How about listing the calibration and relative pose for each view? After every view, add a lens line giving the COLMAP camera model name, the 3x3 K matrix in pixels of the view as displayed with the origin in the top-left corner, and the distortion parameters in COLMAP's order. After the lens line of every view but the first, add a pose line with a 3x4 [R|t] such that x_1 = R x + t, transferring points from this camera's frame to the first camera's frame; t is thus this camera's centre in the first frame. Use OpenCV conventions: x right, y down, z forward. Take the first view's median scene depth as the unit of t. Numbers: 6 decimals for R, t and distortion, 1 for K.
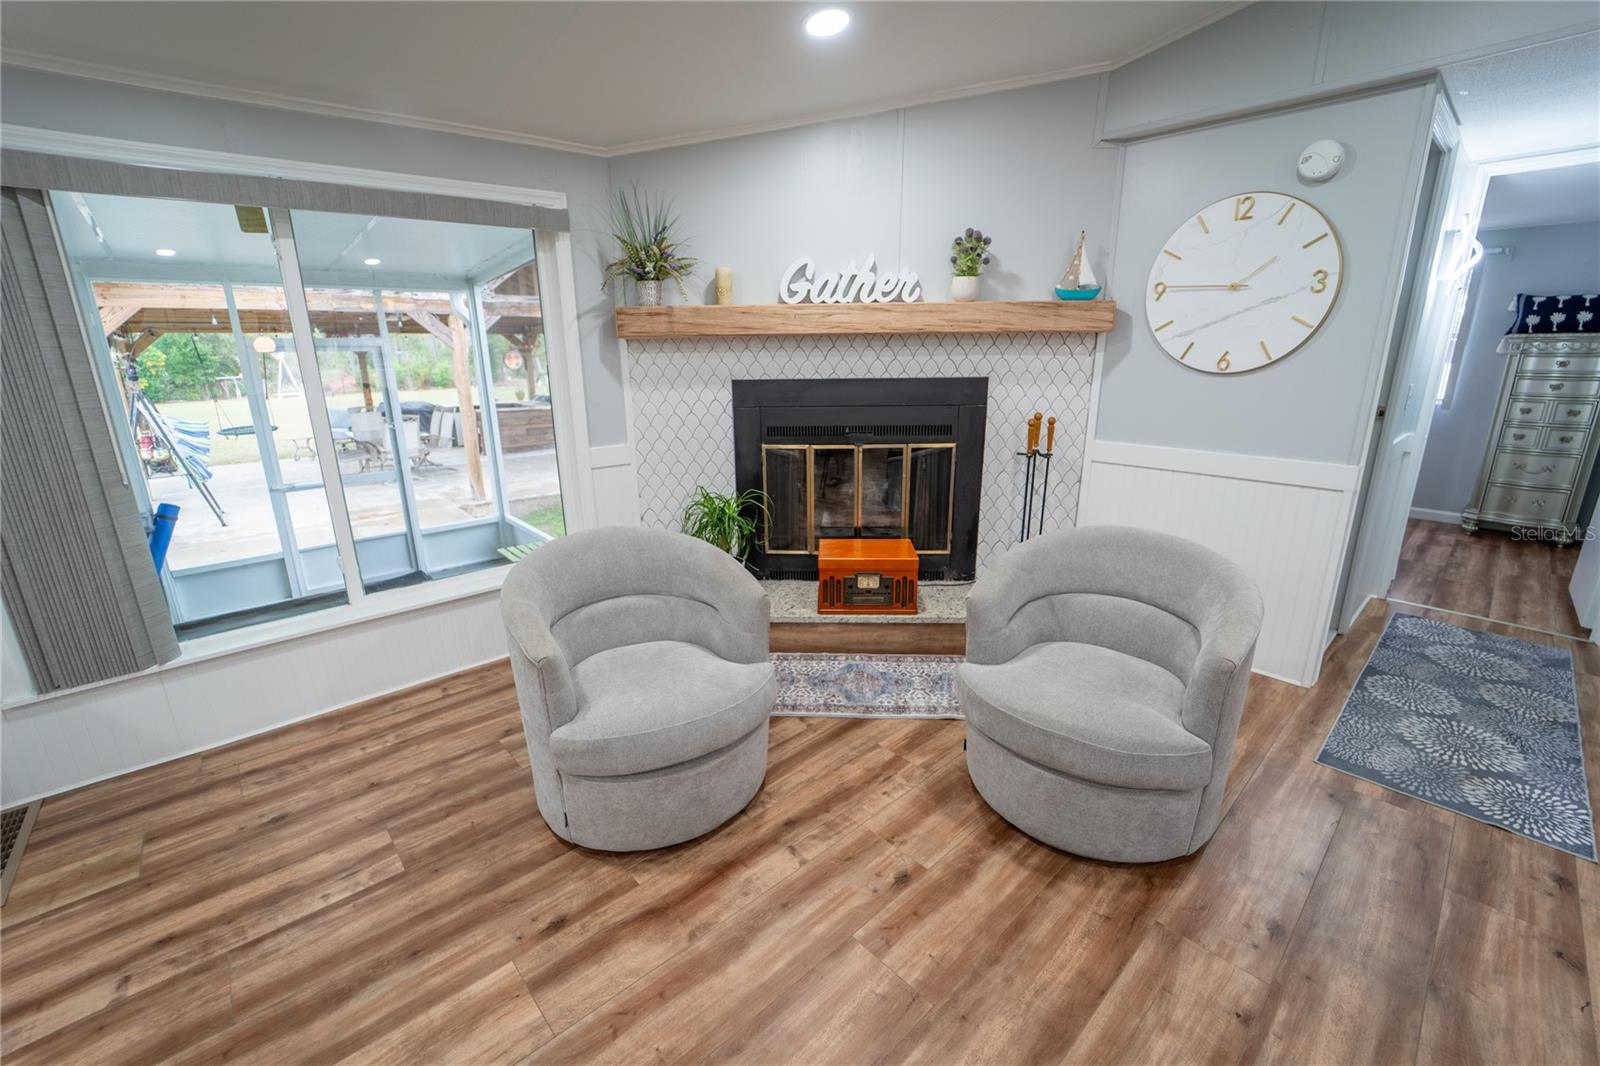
lens RADIAL K [[651.1, 0, 799.1], [0, 651.1, 533.5], [0, 0, 1]] dist [-0.021634, 0.000471]
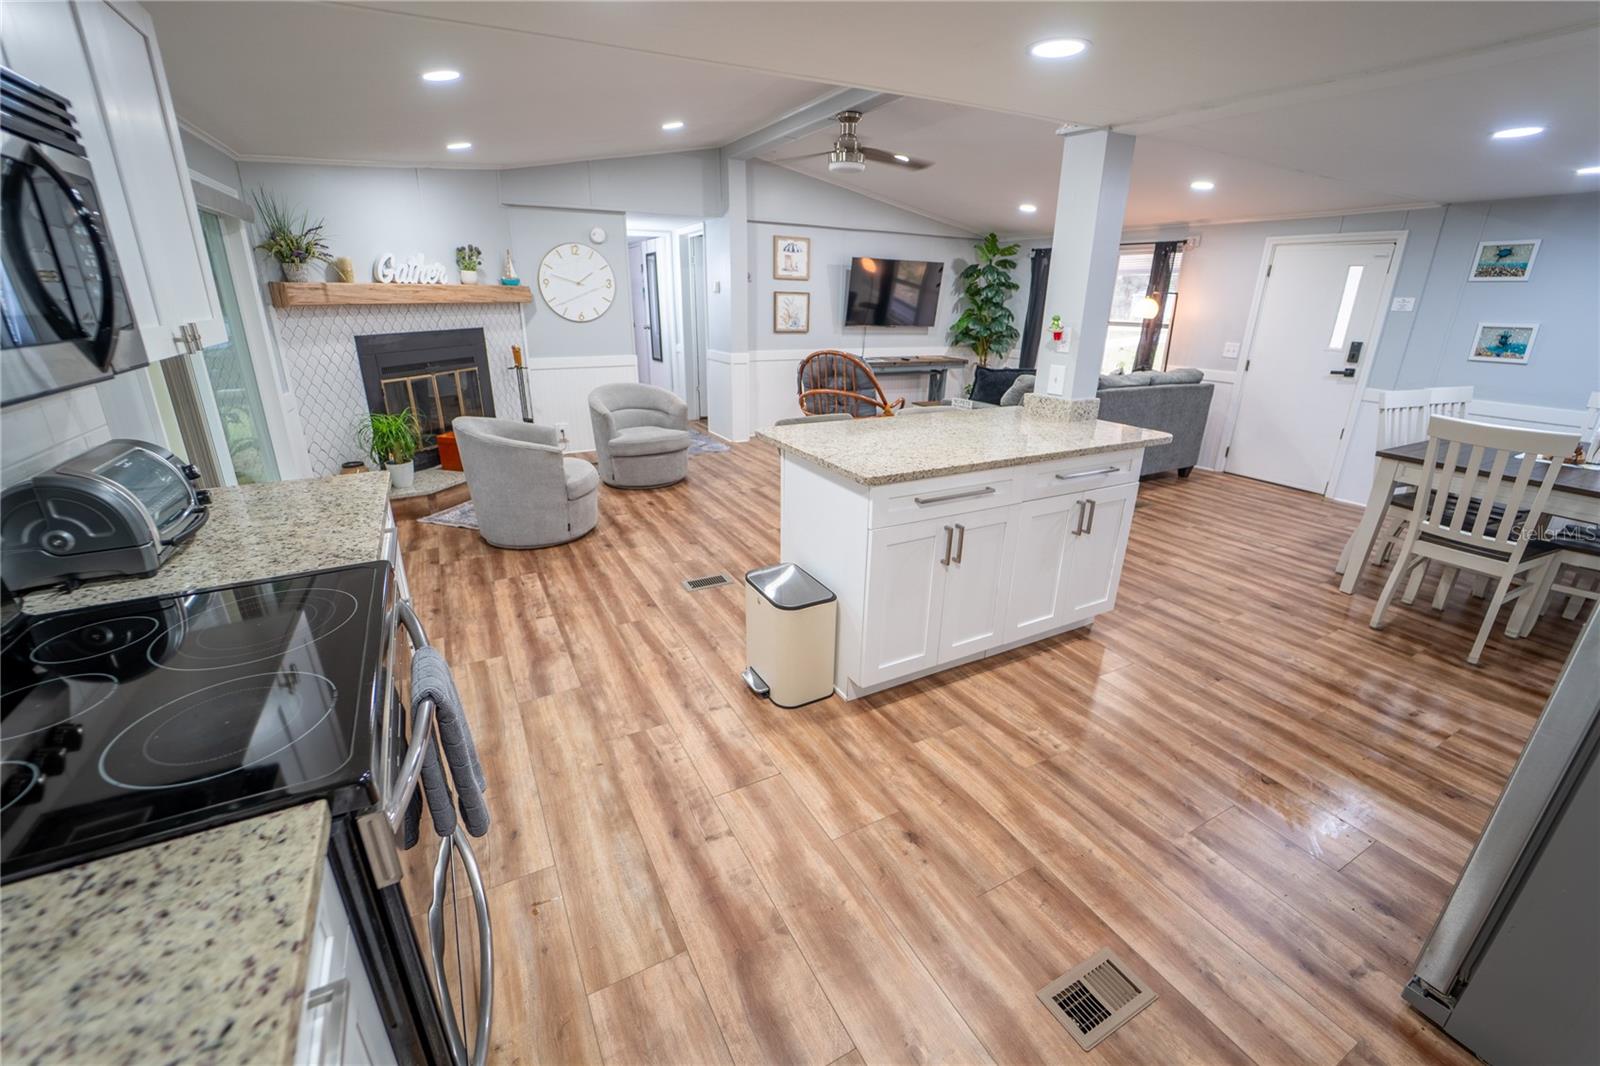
lens RADIAL K [[651.1, 0, 799.1], [0, 651.1, 533.5], [0, 0, 1]] dist [-0.021634, 0.000471]
pose [[0.242832, -0.320080, 0.915741, -1.382189], [0.249056, 0.932925, 0.260043, 0.043492], [-0.937552, 0.164924, 0.306262, -0.277559]]
